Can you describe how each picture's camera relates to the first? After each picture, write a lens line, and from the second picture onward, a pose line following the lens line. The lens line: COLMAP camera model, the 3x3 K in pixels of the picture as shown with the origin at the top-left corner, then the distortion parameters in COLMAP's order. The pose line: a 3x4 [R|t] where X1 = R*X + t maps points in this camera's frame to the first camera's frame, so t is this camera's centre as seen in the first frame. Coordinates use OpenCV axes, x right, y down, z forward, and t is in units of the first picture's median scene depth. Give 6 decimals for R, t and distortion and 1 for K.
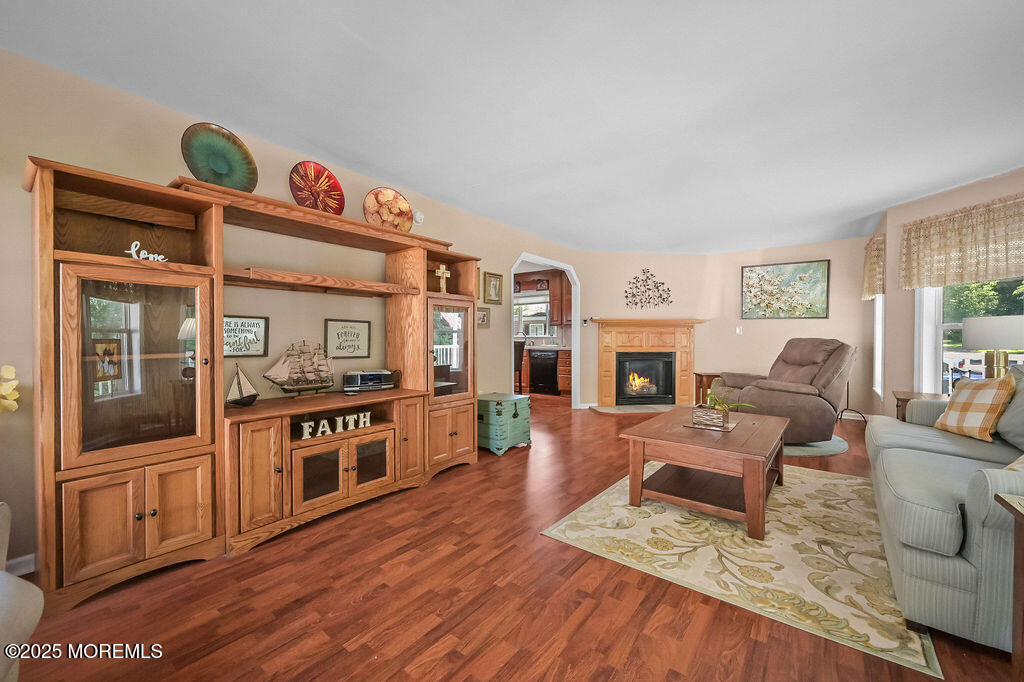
lens RADIAL K [[412.2, 0, 512.9], [0, 412.2, 336.1], [0, 0, 1]] dist [-0.000208, -0.000073]
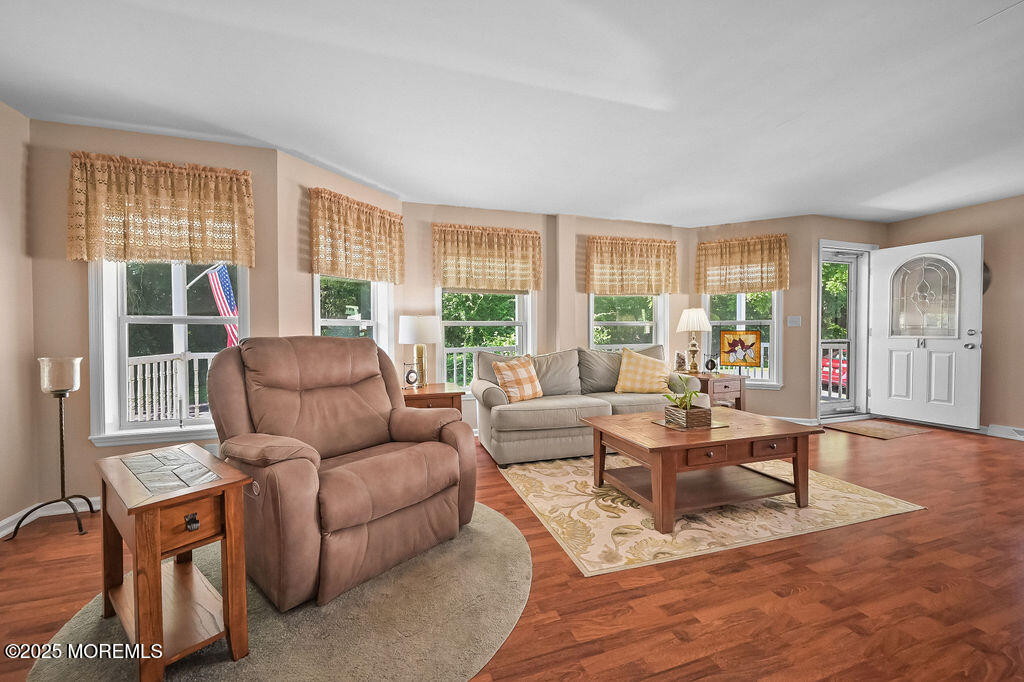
lens RADIAL K [[412.2, 0, 512.9], [0, 412.2, 336.1], [0, 0, 1]] dist [-0.000208, -0.000073]
pose [[-0.820950, -0.008741, 0.570933, 0.215427], [0.002988, 0.999803, 0.019604, -0.007539], [-0.570992, 0.017800, -0.820763, 1.547113]]
